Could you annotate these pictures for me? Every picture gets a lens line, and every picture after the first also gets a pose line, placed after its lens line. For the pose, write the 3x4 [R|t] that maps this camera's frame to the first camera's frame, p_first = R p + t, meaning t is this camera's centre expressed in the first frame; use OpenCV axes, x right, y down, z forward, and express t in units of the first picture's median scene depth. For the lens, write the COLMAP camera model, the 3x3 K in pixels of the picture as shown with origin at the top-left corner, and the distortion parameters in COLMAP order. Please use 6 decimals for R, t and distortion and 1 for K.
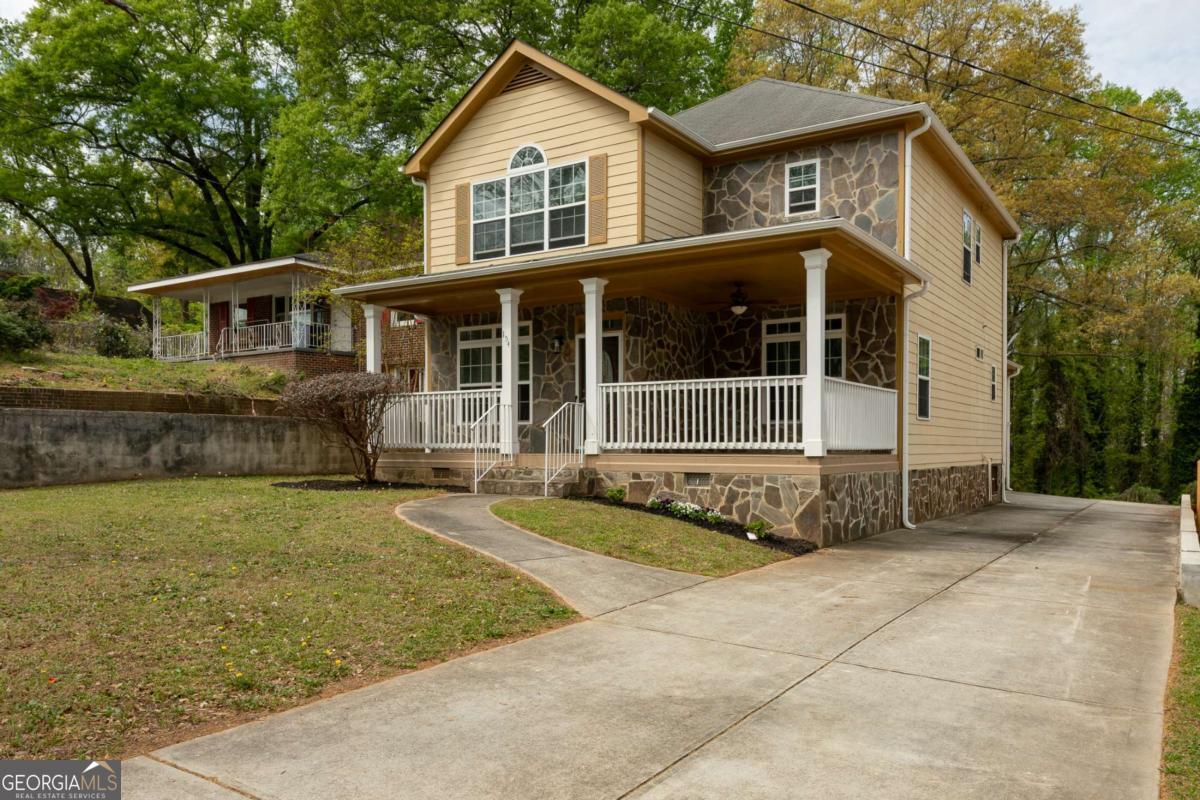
lens RADIAL K [[900.7, 0, 593.7], [0, 900.7, 455.0], [0, 0, 1]] dist [0.011954, -0.001631]
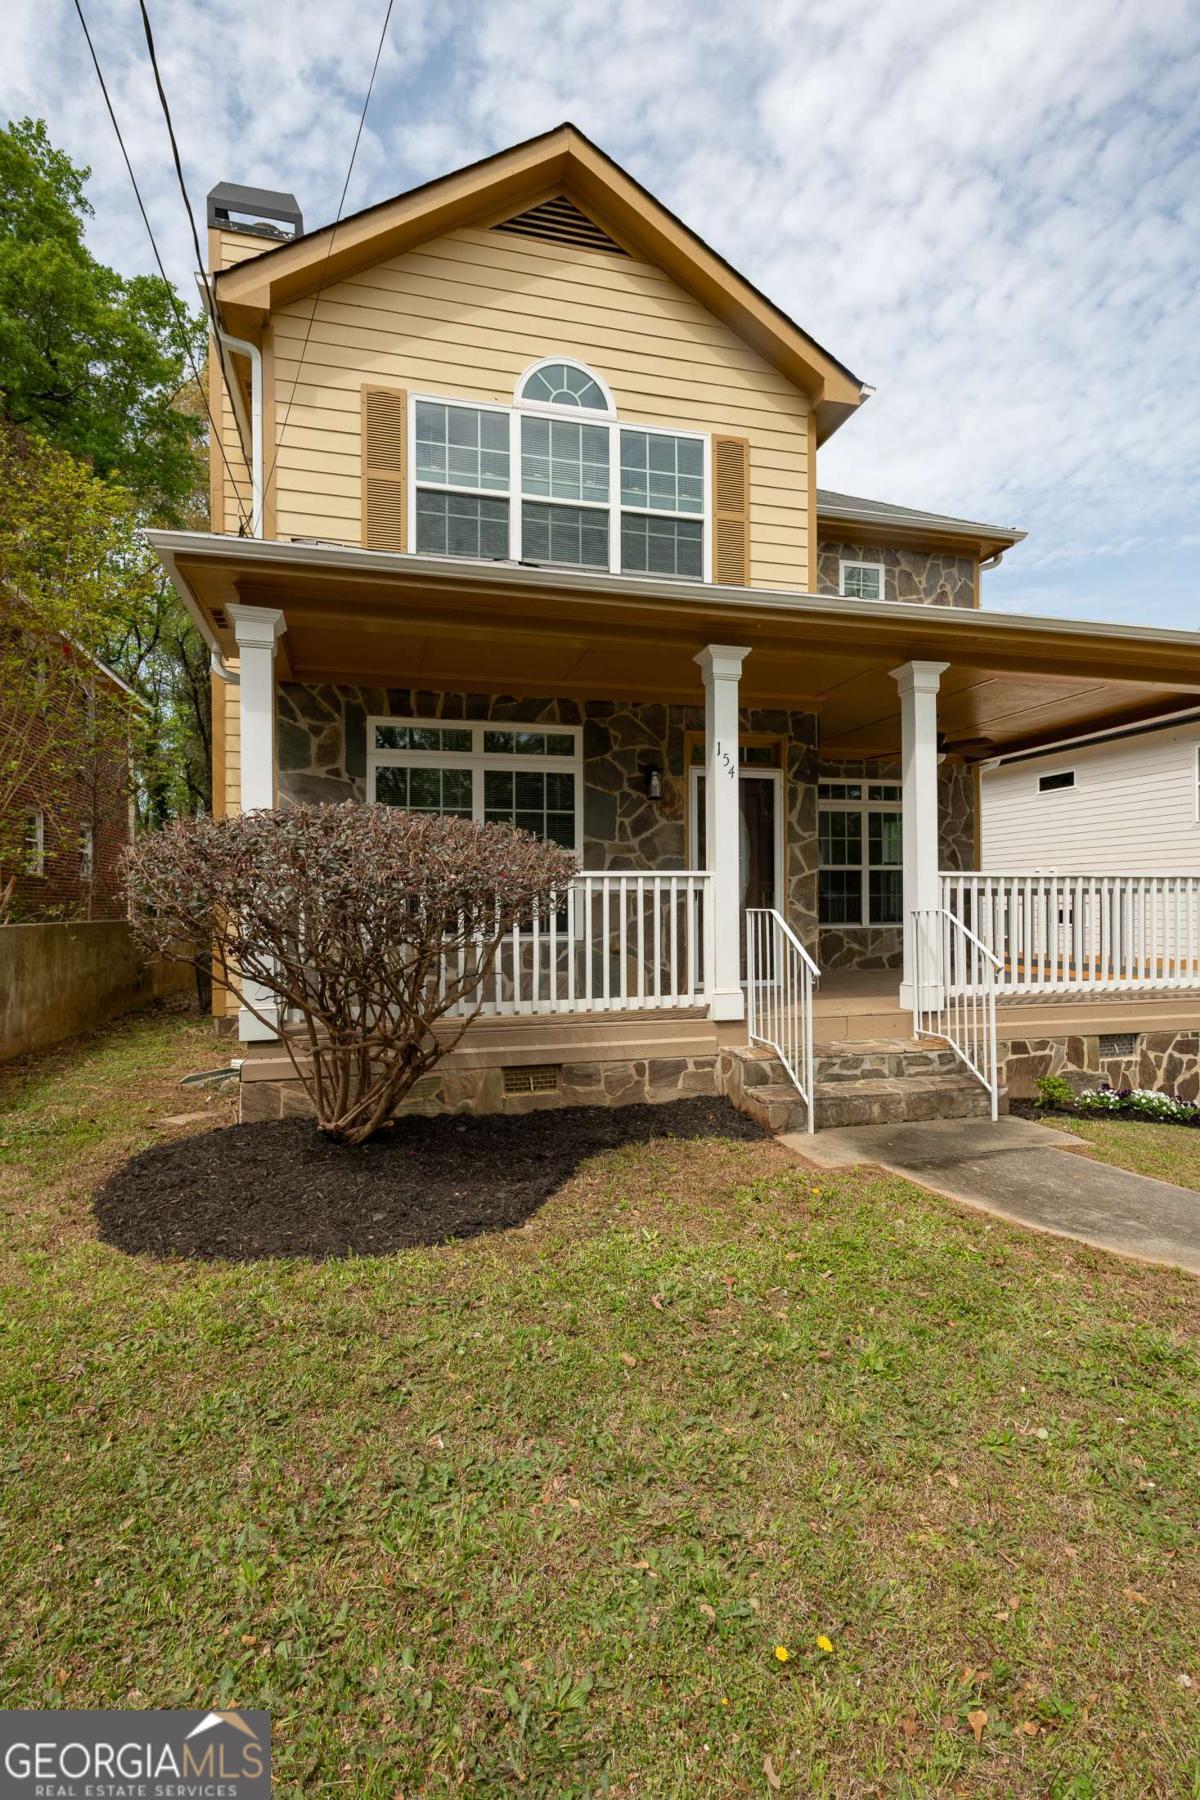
lens RADIAL K [[862.9, 0, 593.2], [0, 862.9, 903.6], [0, 0, 1]] dist [-0.001136, -0.000380]
pose [[0.663964, -0.001441, 0.747763, -0.432205], [0.014153, 0.999843, -0.010640, -0.051691], [-0.747630, 0.017648, 0.663881, 0.726647]]
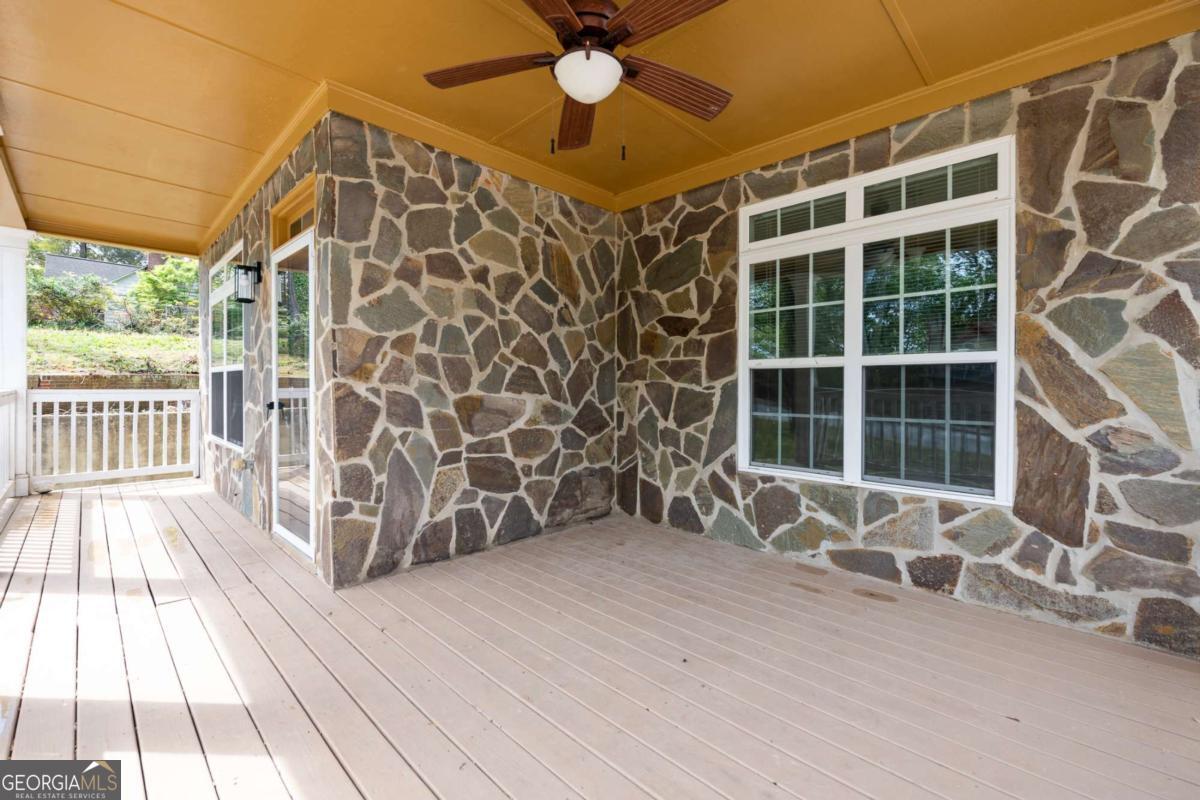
lens RADIAL K [[509.9, 0, 601.7], [0, 509.9, 389.4], [0, 0, 1]] dist [-0.000004, -0.000234]
pose [[0.982159, 0.004373, -0.188001, 0.178999], [-0.004850, 0.999986, -0.002080, -0.073035], [0.187989, 0.002954, 0.982167, 0.811151]]
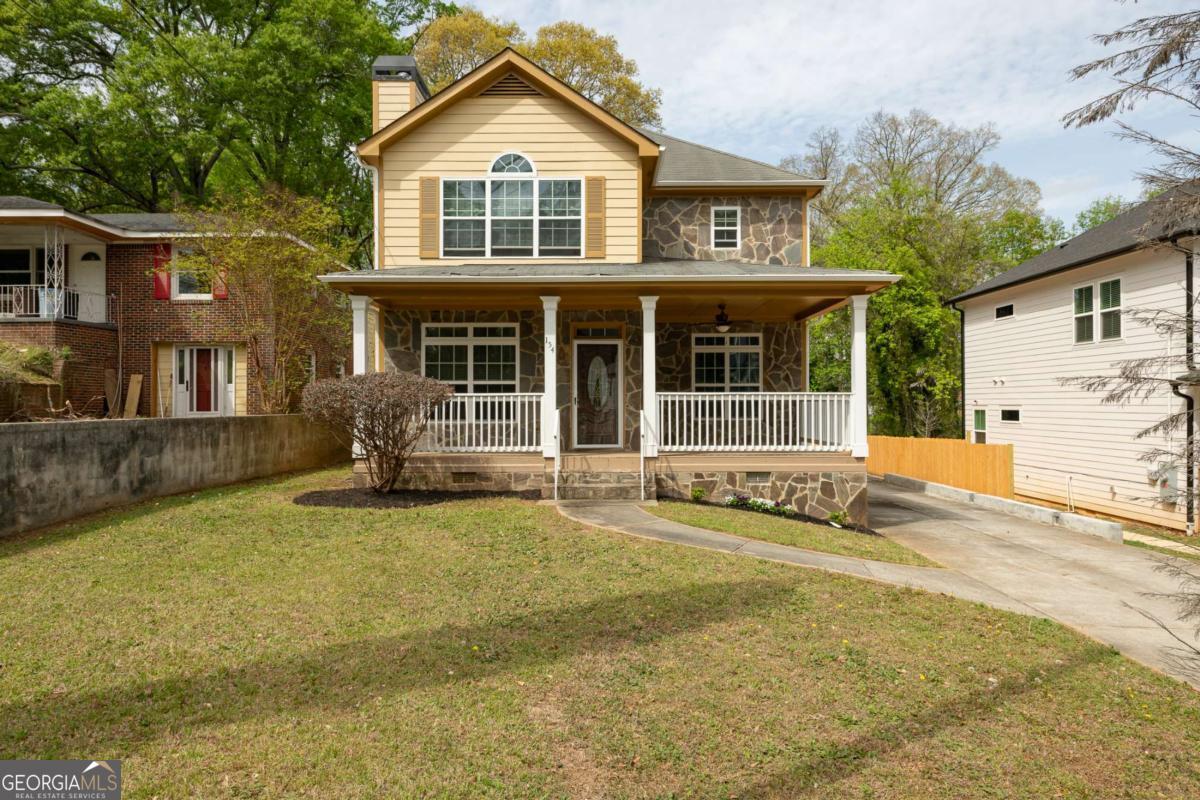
lens RADIAL K [[786.7, 0, 601.6], [0, 786.7, 398.6], [0, 0, 1]] dist [0.008925, -0.001098]
pose [[0.833046, 0.001950, 0.553201, -0.512536], [0.008250, 0.999839, -0.015948, -0.050120], [-0.553143, 0.017849, 0.832895, 0.211650]]
